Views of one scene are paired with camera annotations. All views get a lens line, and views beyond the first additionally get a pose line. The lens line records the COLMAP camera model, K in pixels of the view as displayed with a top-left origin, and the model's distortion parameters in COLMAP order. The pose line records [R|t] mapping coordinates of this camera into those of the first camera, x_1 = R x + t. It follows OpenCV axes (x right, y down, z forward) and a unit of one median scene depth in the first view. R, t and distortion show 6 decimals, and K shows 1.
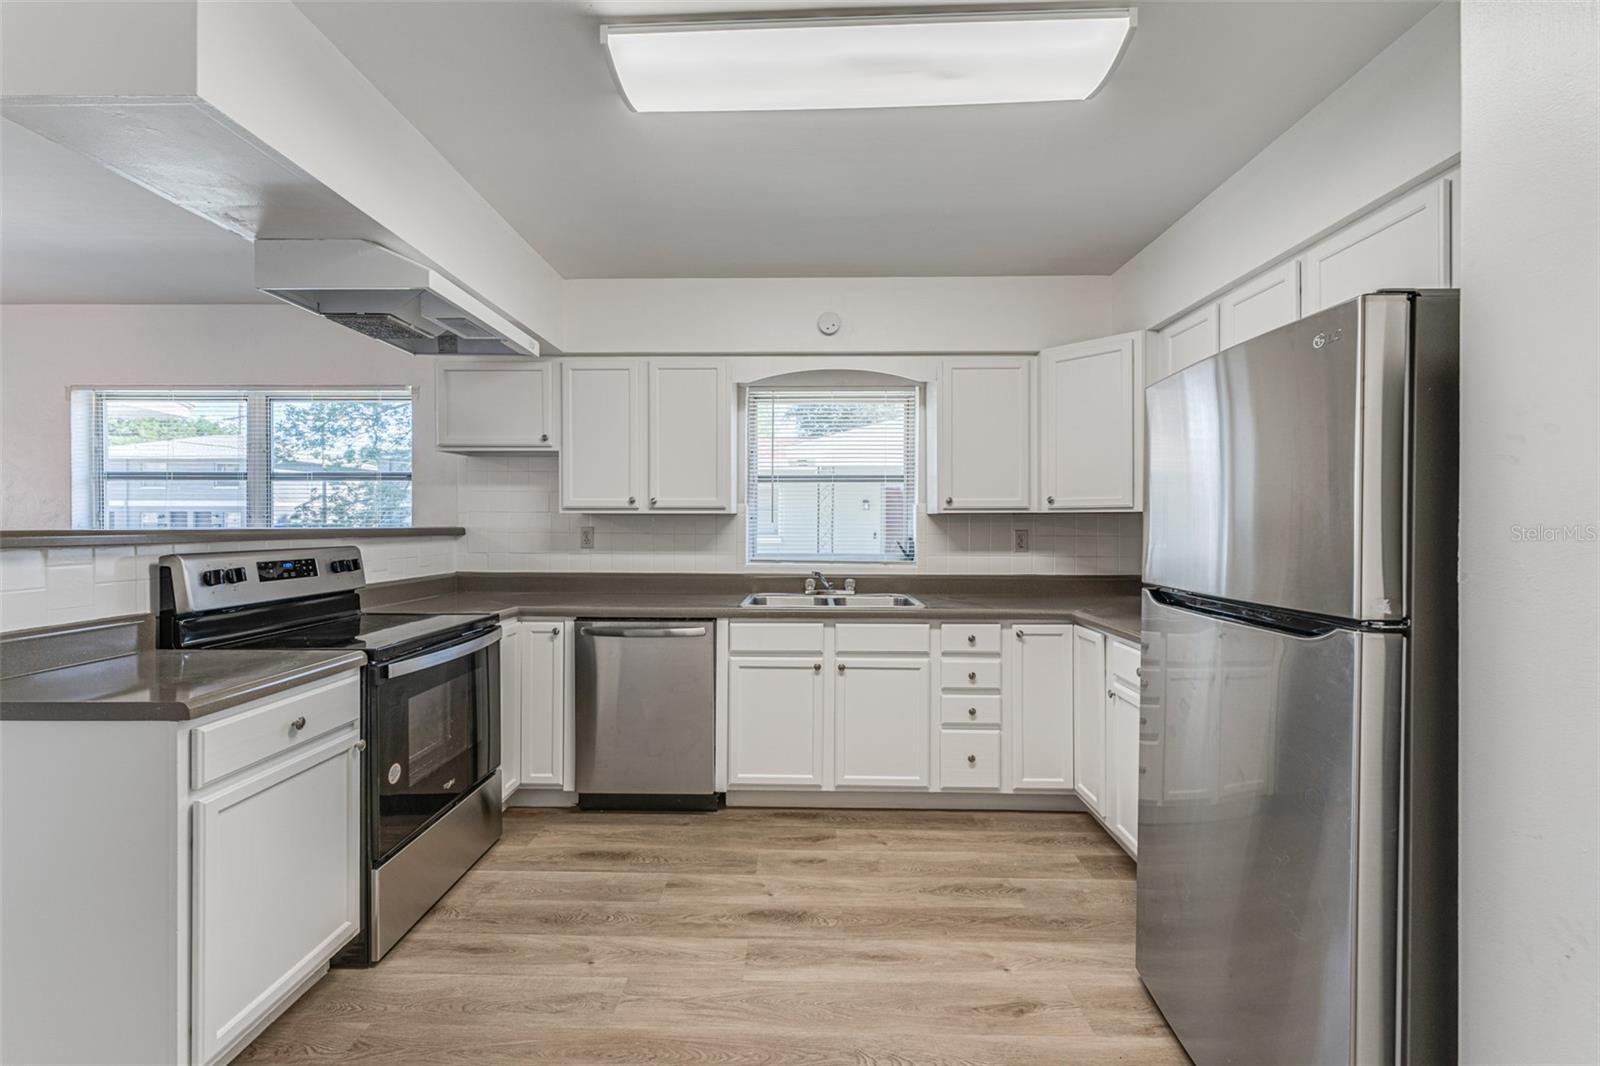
lens RADIAL K [[660.7, 0, 787.7], [0, 660.7, 528.4], [0, 0, 1]] dist [0.003031, 0.000075]
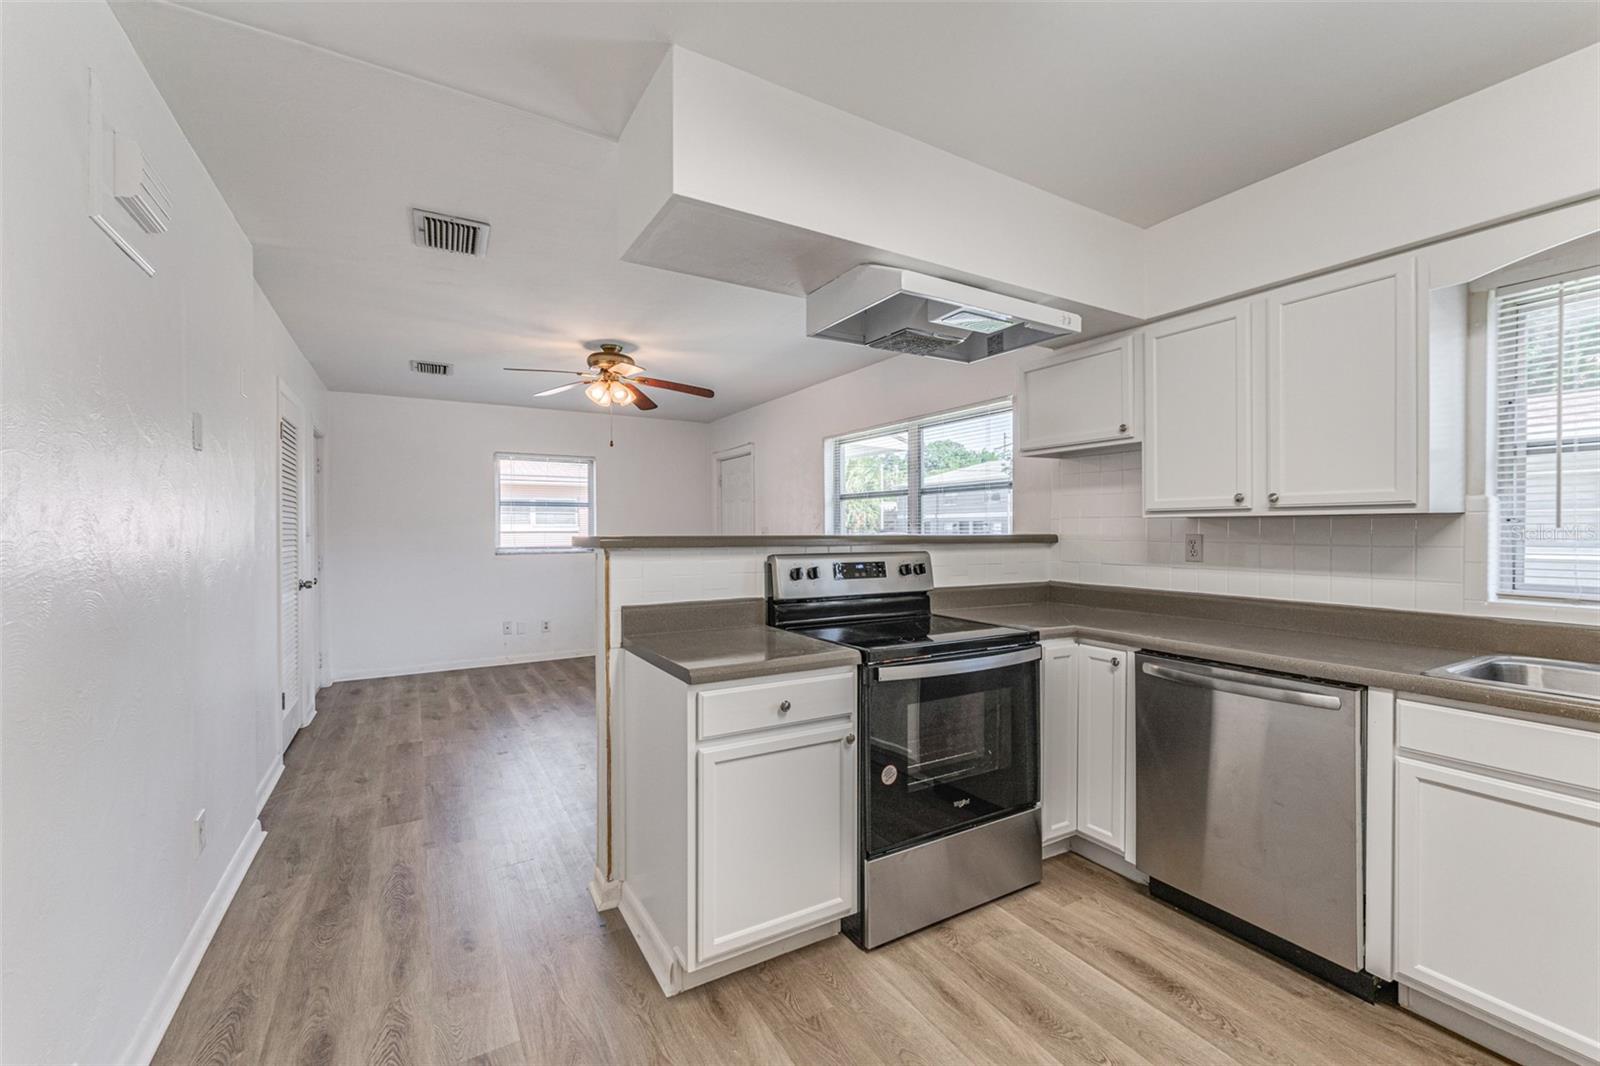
lens RADIAL K [[643.1, 0, 795.1], [0, 643.1, 535.1], [0, 0, 1]] dist [0.004312, 0.000140]
pose [[0.522410, 0.004572, -0.852682, 0.119824], [-0.003965, 0.999988, 0.002932, -0.002274], [0.852685, 0.001849, 0.522421, 0.237481]]
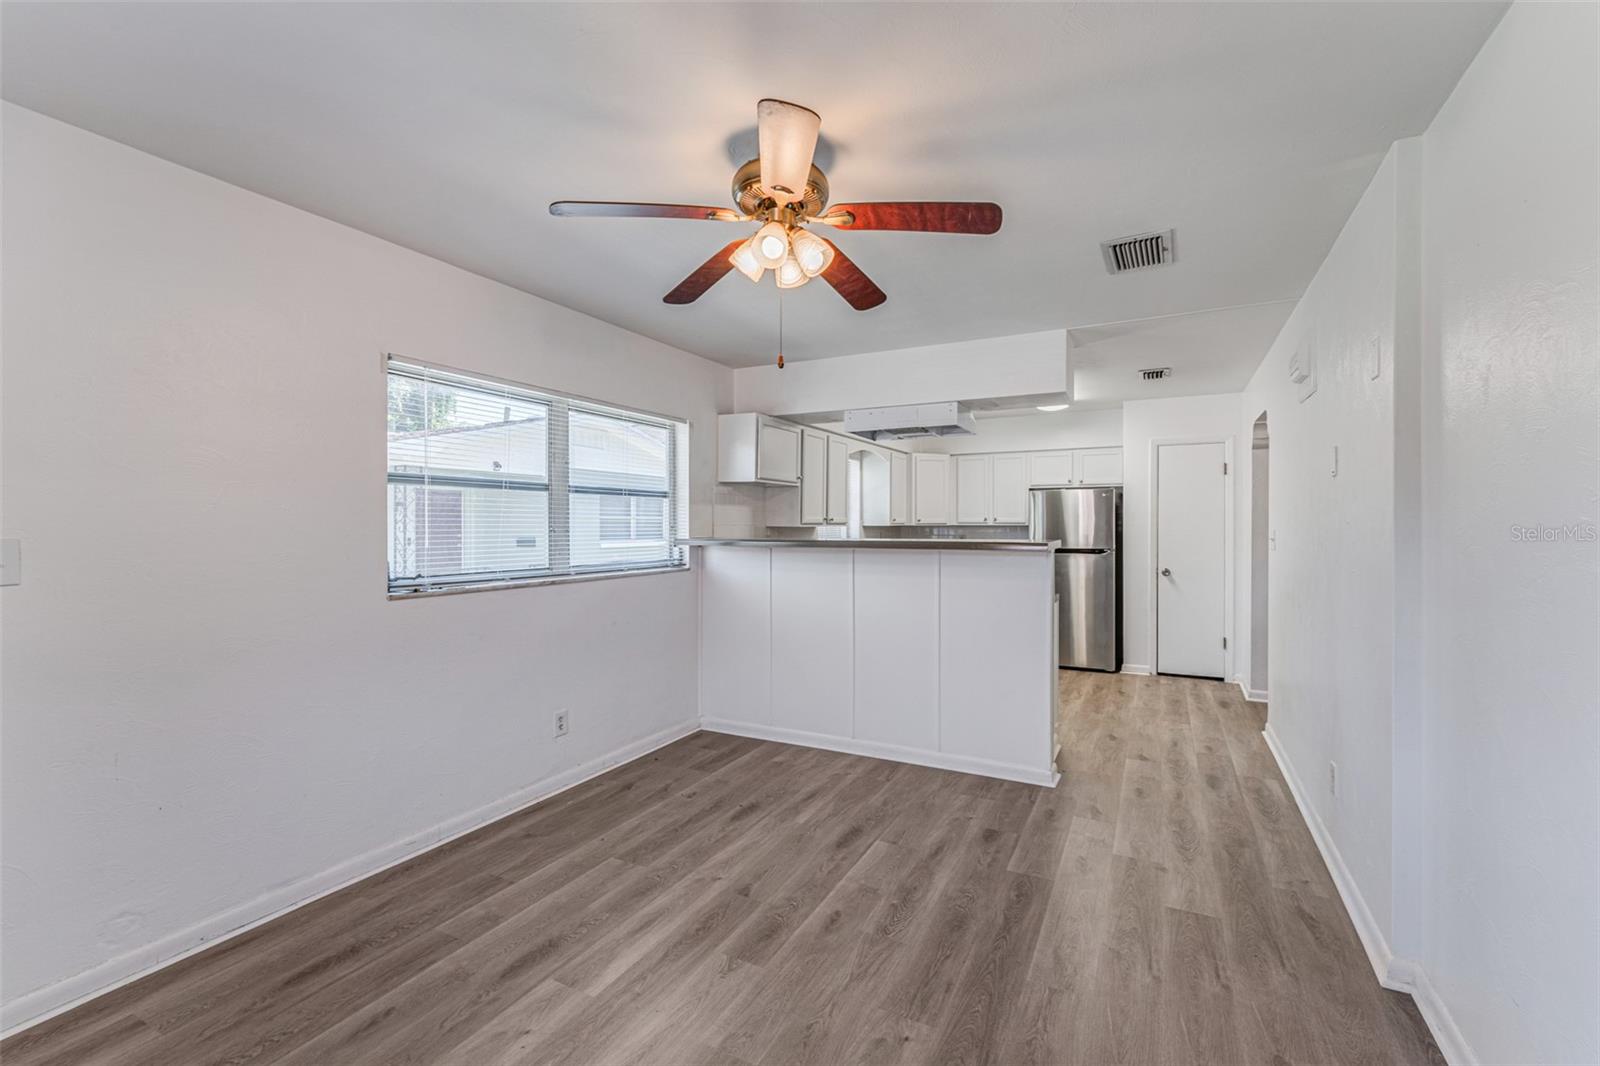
lens RADIAL K [[678.6, 0, 840.2], [0, 678.6, 530.3], [0, 0, 1]] dist [0.002335, -0.000086]
pose [[0.411575, -0.011008, 0.911309, -1.906450], [0.008718, 0.999929, 0.008141, -0.029213], [-0.911334, 0.004595, 0.411642, 0.285619]]
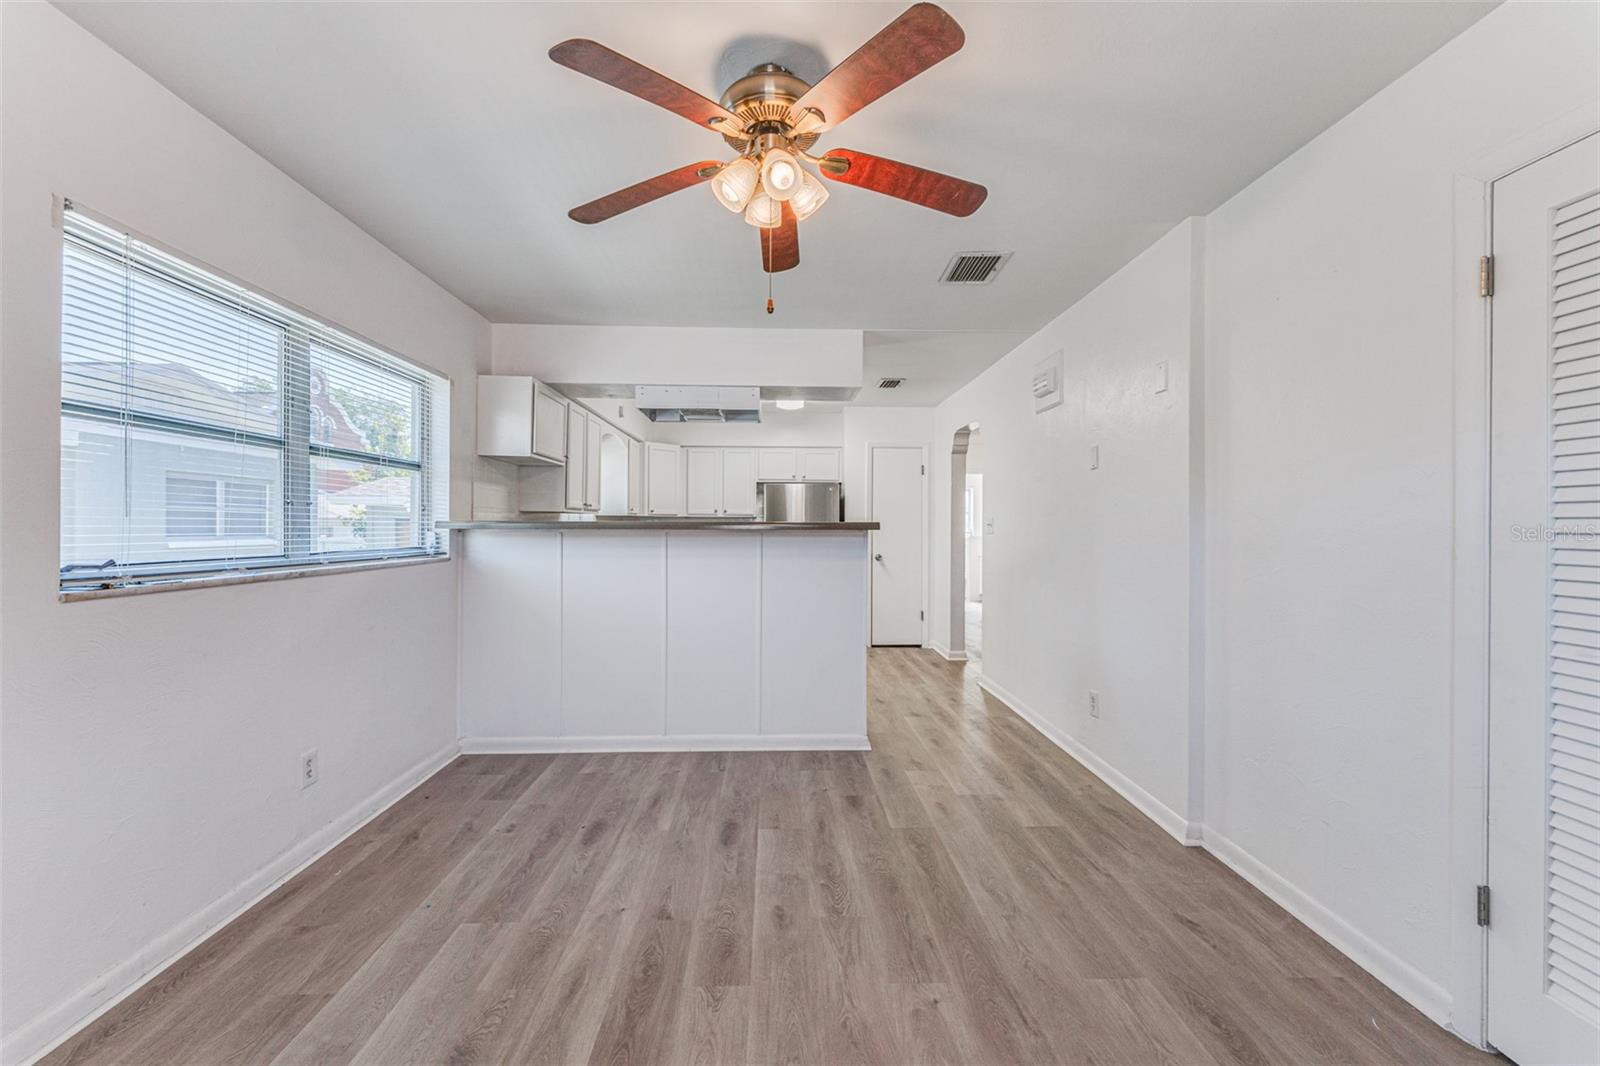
lens RADIAL K [[660.2, 0, 803.0], [0, 660.2, 528.7], [0, 0, 1]] dist [0.001172, -0.000158]
pose [[-0.073046, -0.005338, 0.997314, -1.909571], [0.004747, 0.999972, 0.005700, 0.007582], [-0.997317, 0.005150, -0.073018, 0.658565]]
